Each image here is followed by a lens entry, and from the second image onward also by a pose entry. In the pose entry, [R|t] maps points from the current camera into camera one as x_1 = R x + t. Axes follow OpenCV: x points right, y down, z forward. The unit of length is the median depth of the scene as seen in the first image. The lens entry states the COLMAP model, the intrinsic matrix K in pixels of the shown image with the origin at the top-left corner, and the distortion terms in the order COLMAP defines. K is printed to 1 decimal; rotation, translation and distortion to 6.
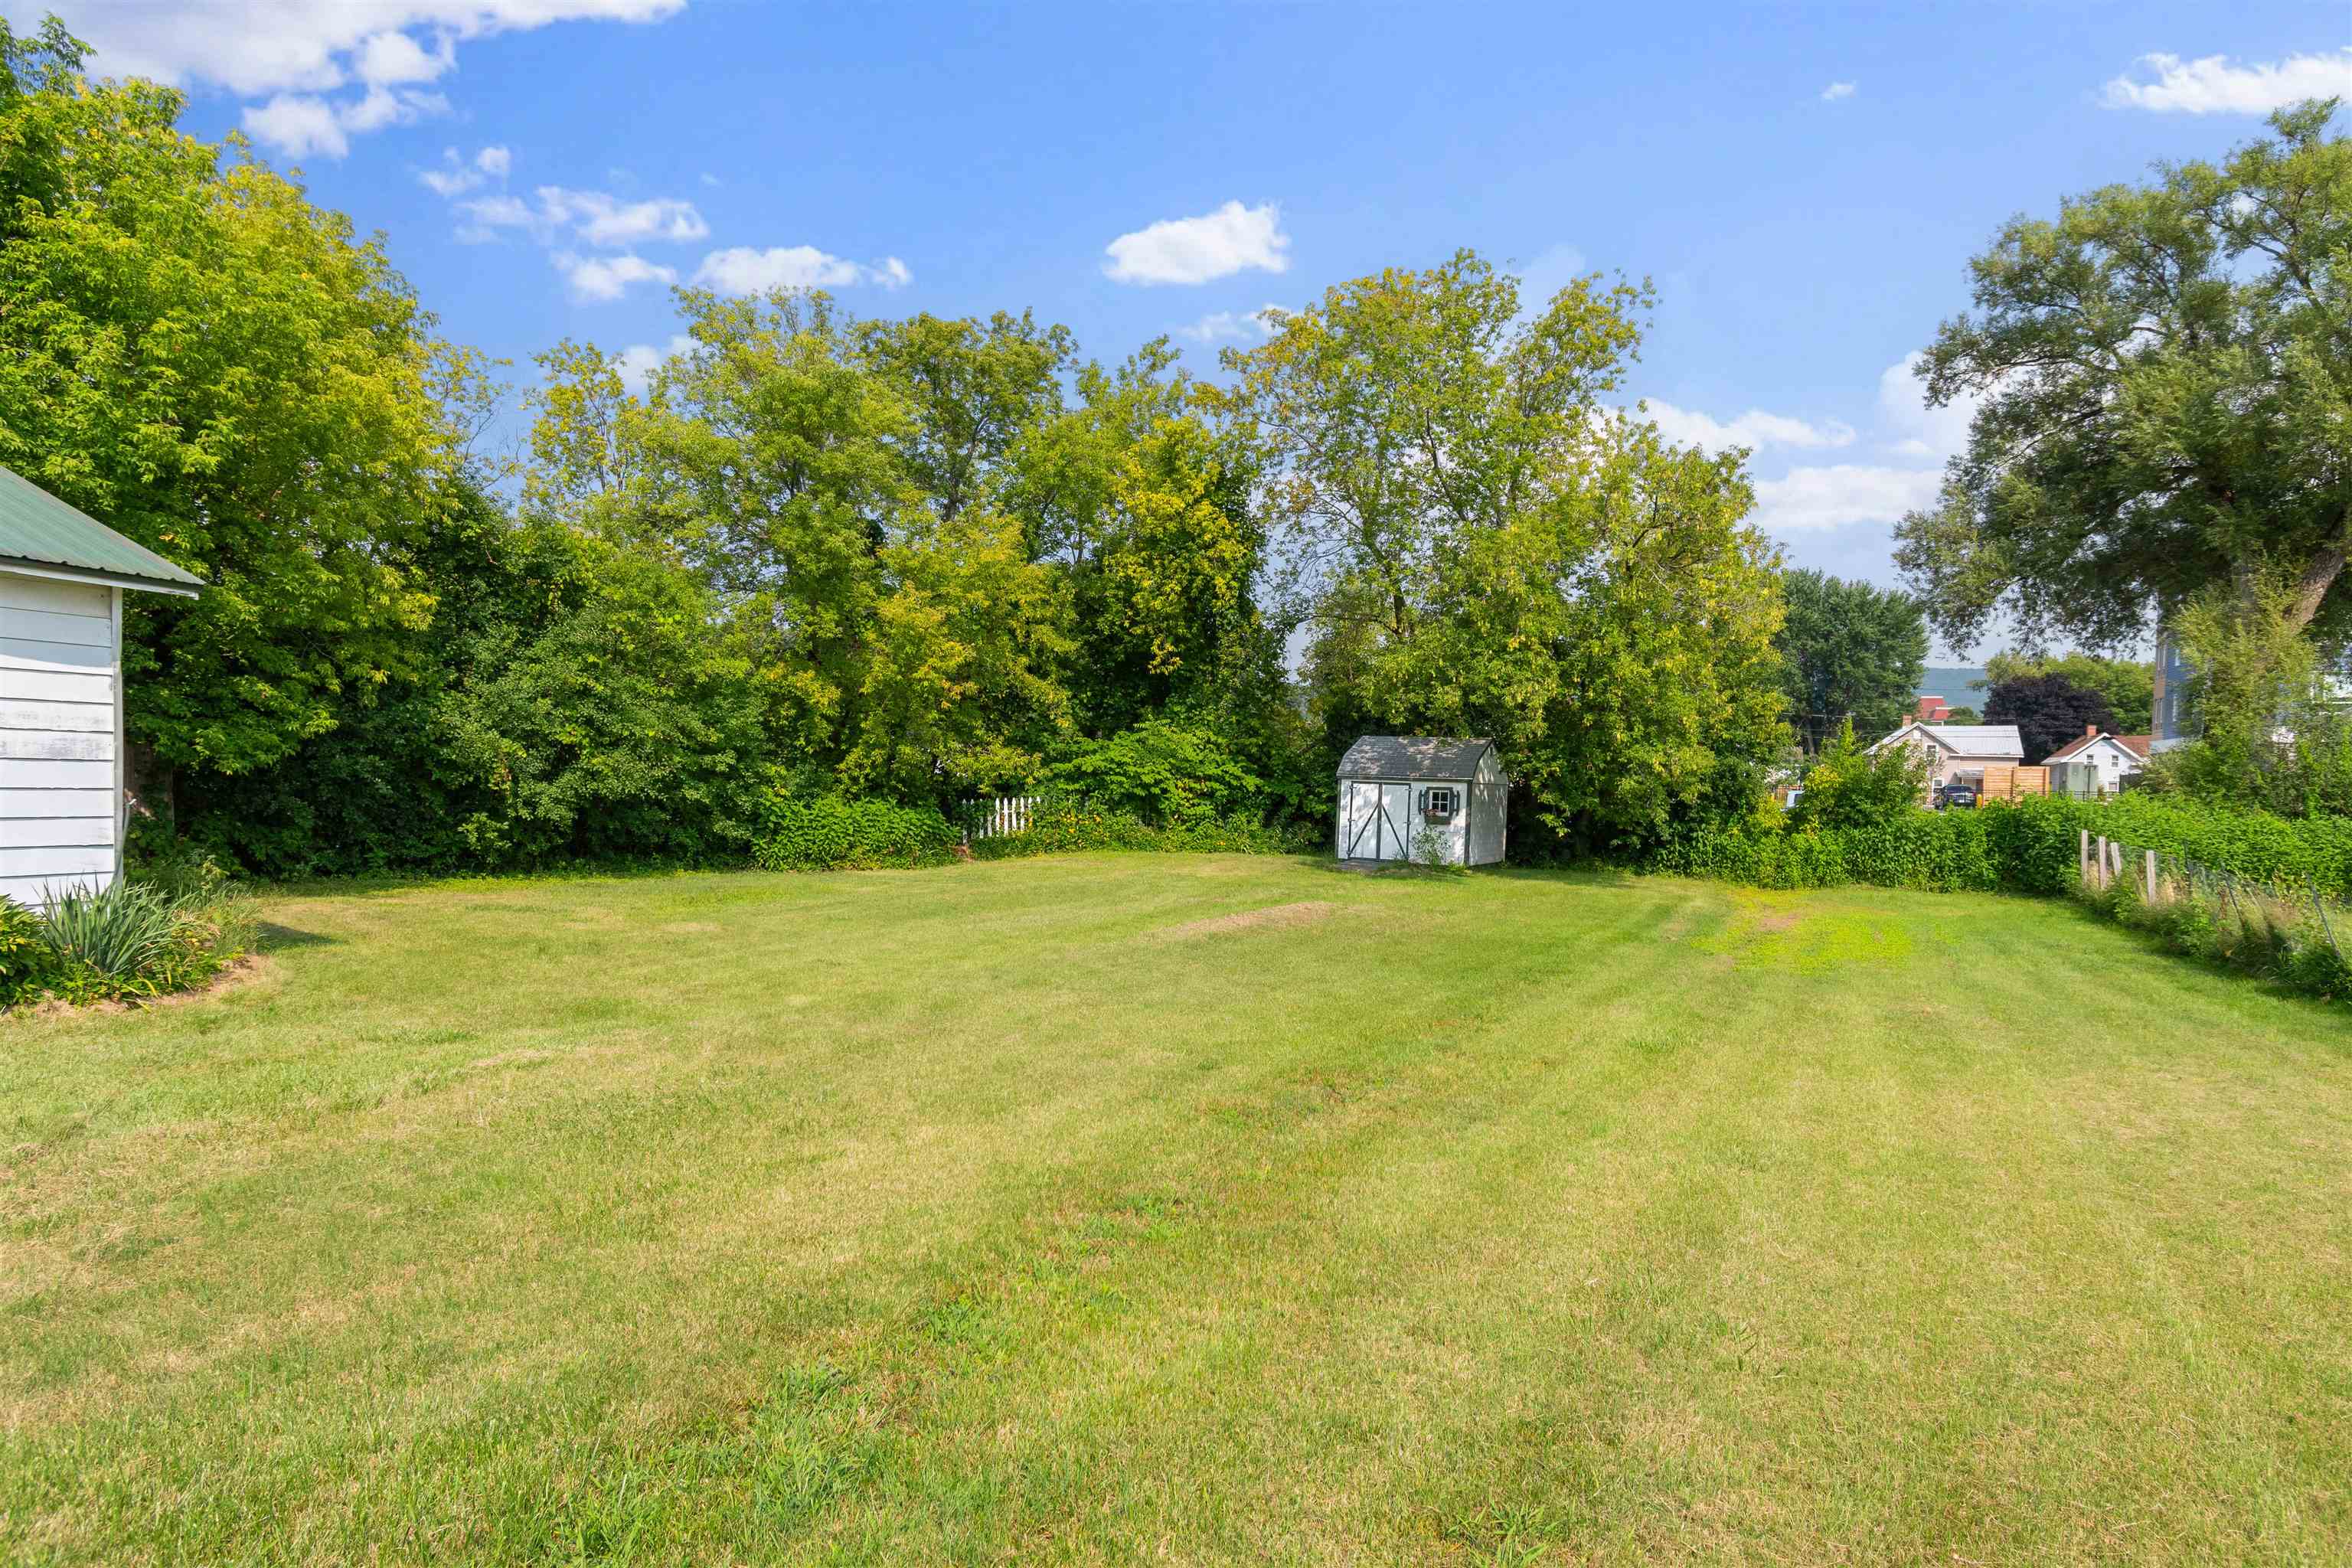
lens RADIAL K [[1301.3, 0, 1183.9], [0, 1301.3, 827.5], [0, 0, 1]] dist [-0.000844, -0.001562]
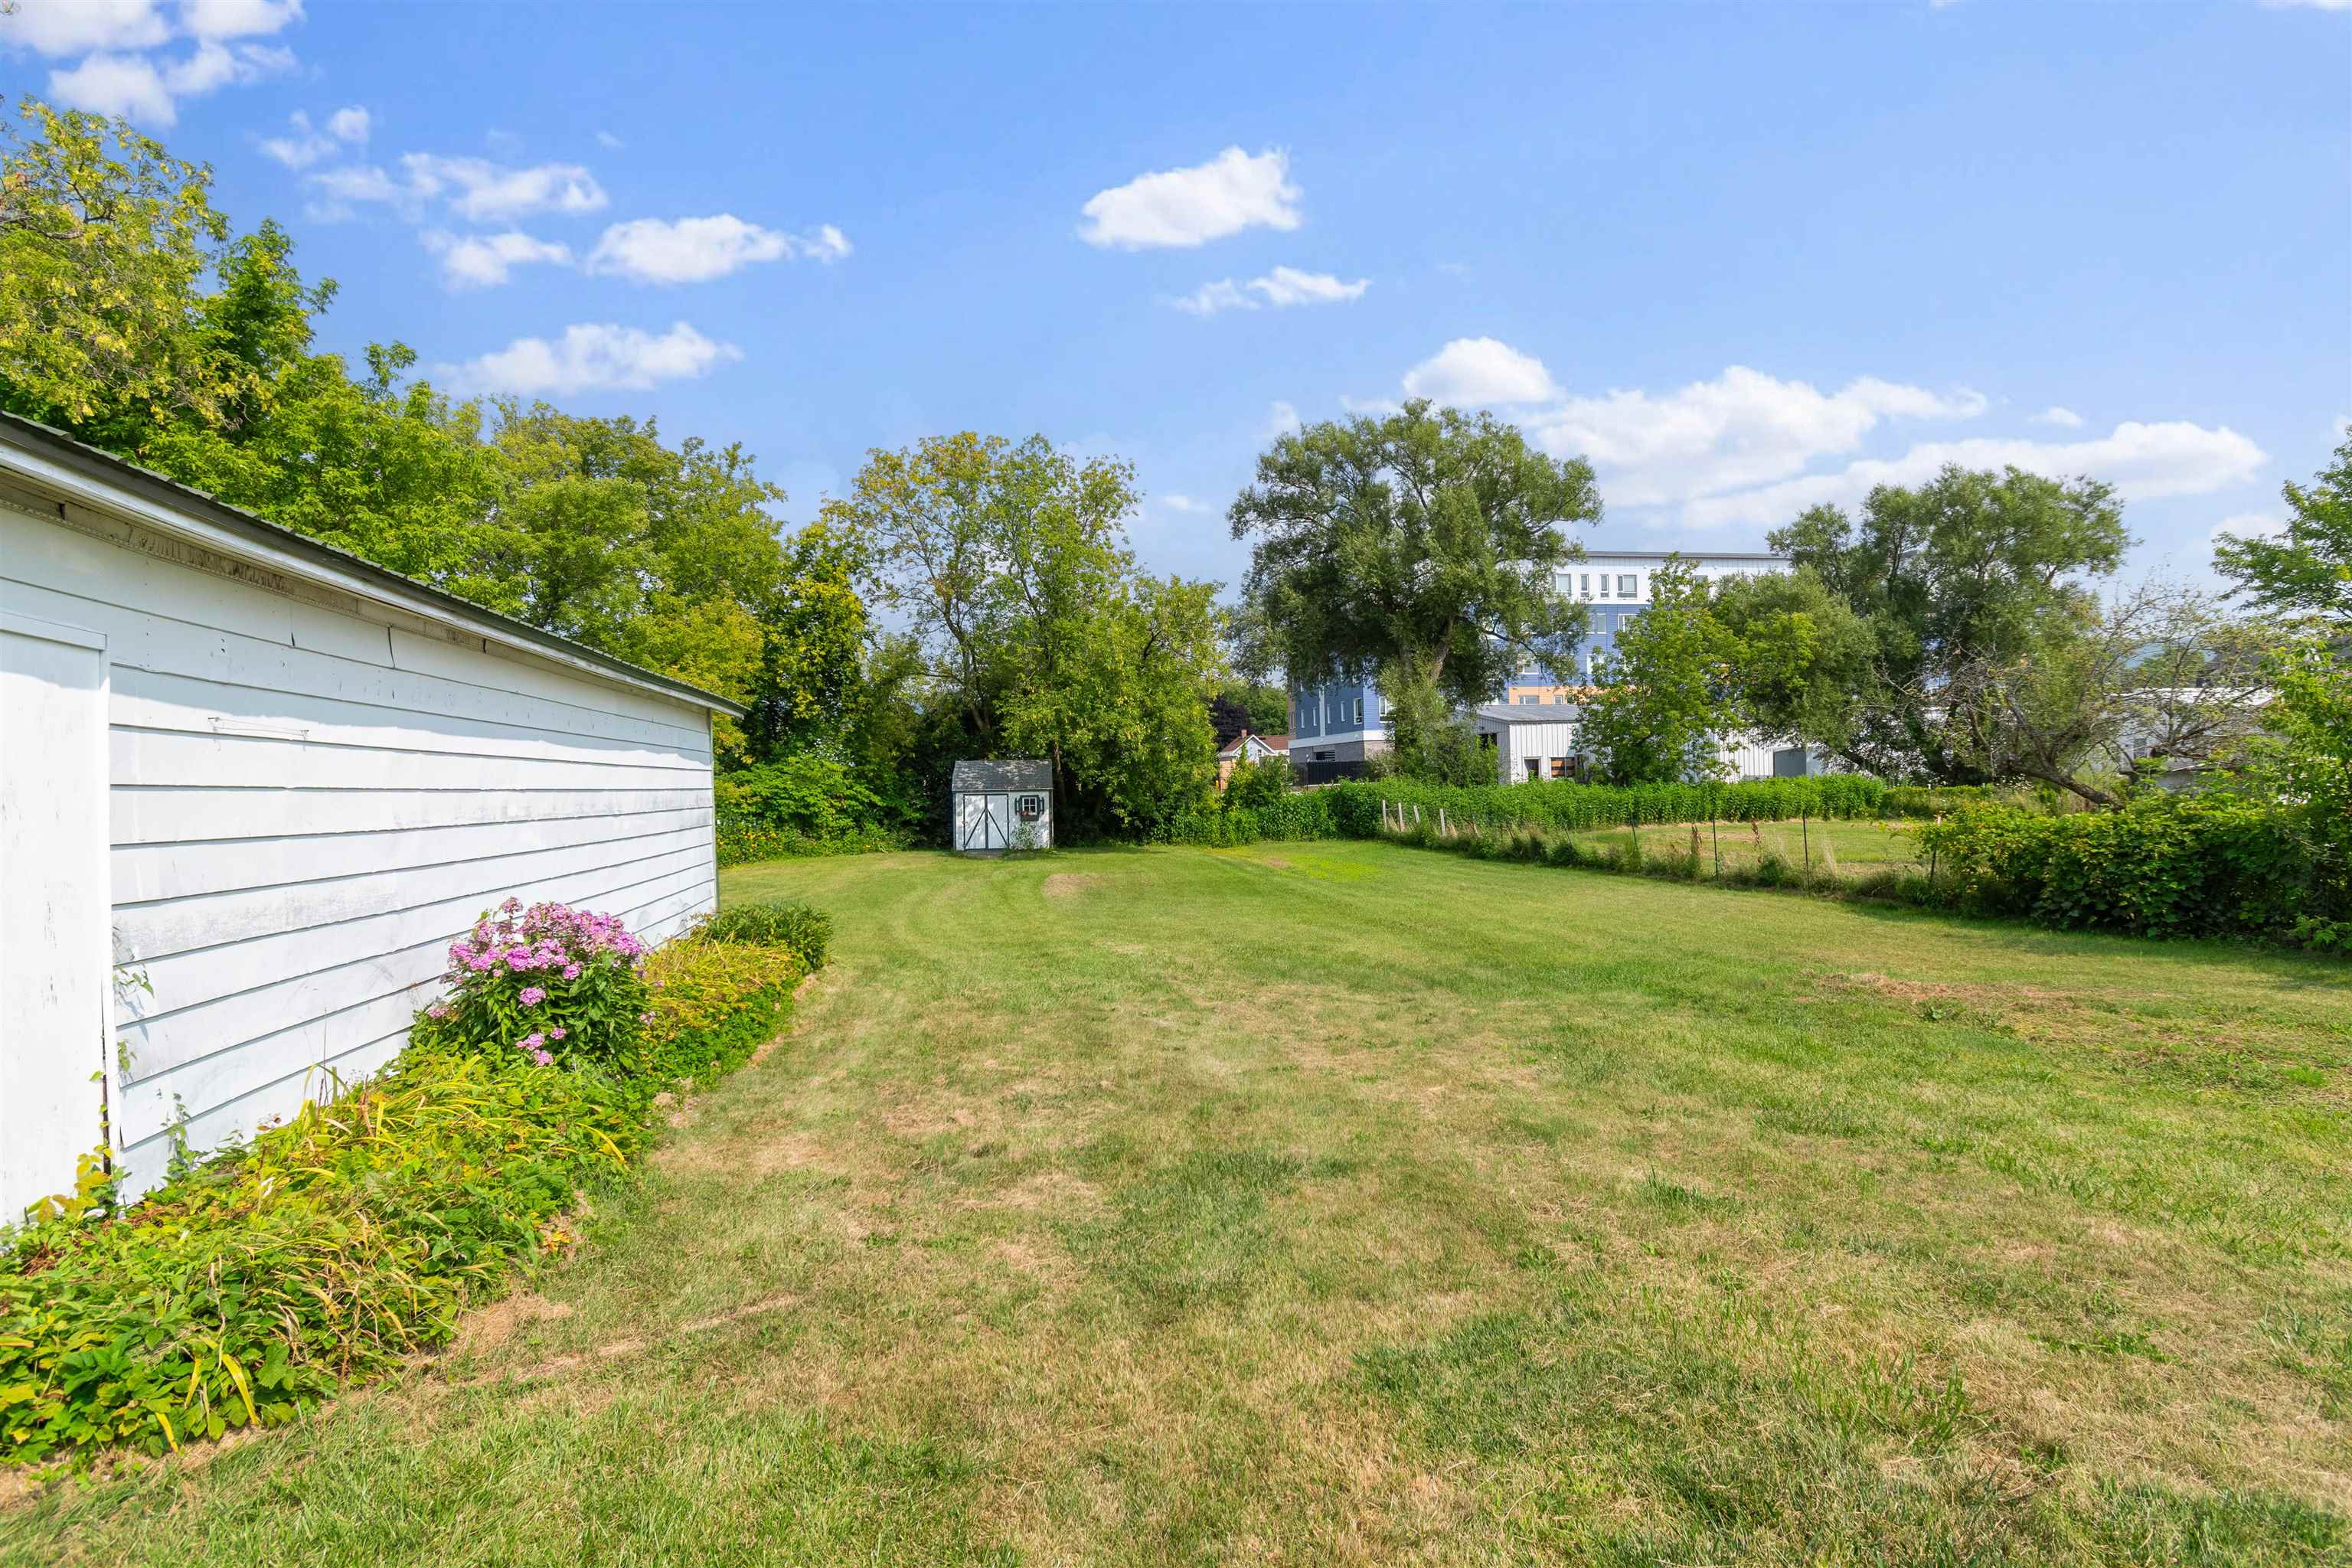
lens RADIAL K [[1133.0, 0, 1166.0], [0, 1133.0, 783.1], [0, 0, 1]] dist [-0.000738, 0.000129]
pose [[0.838928, -0.047216, 0.542190, -0.342046], [0.066738, 0.997636, -0.016386, -0.013104], [-0.540135, 0.049932, 0.840096, -0.132648]]
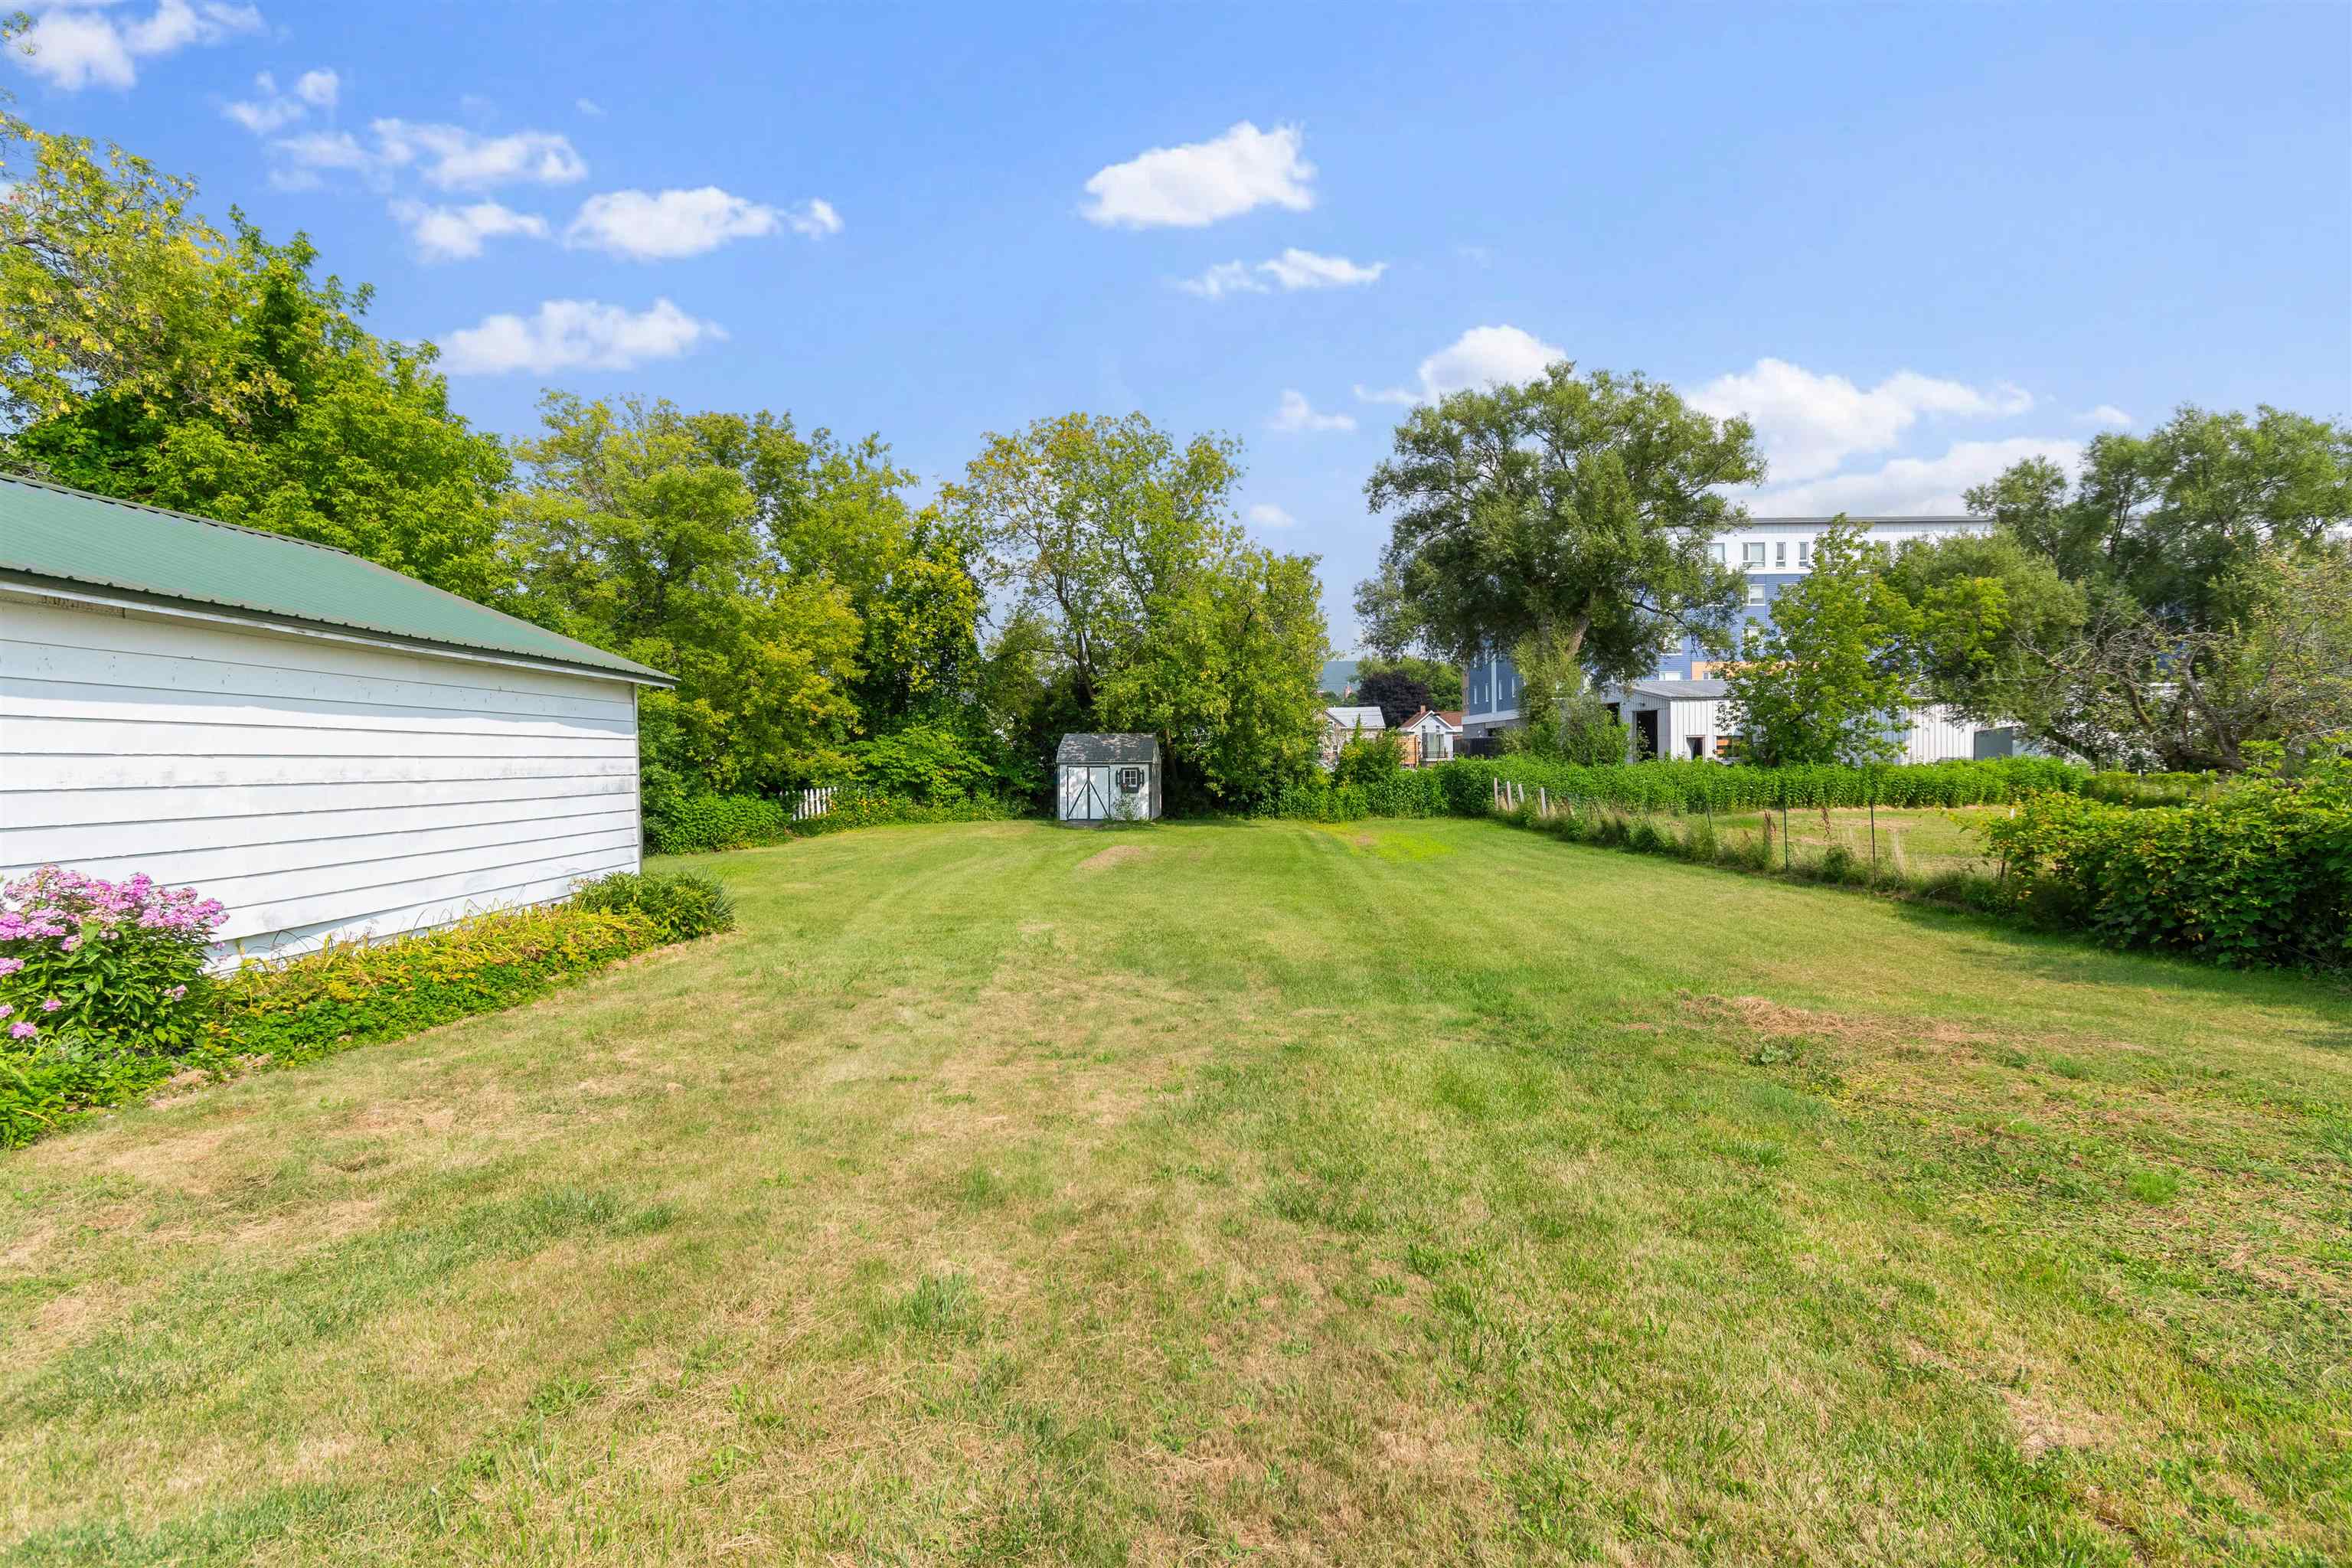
lens RADIAL K [[1087.7, 0, 1176.0], [0, 1087.7, 784.0], [0, 0, 1]] dist [-0.000666, -0.000290]
pose [[0.919545, -0.046066, 0.390275, -0.228115], [0.050598, 0.998718, -0.001334, -0.007888], [-0.389713, 0.020974, 0.920698, -0.150456]]
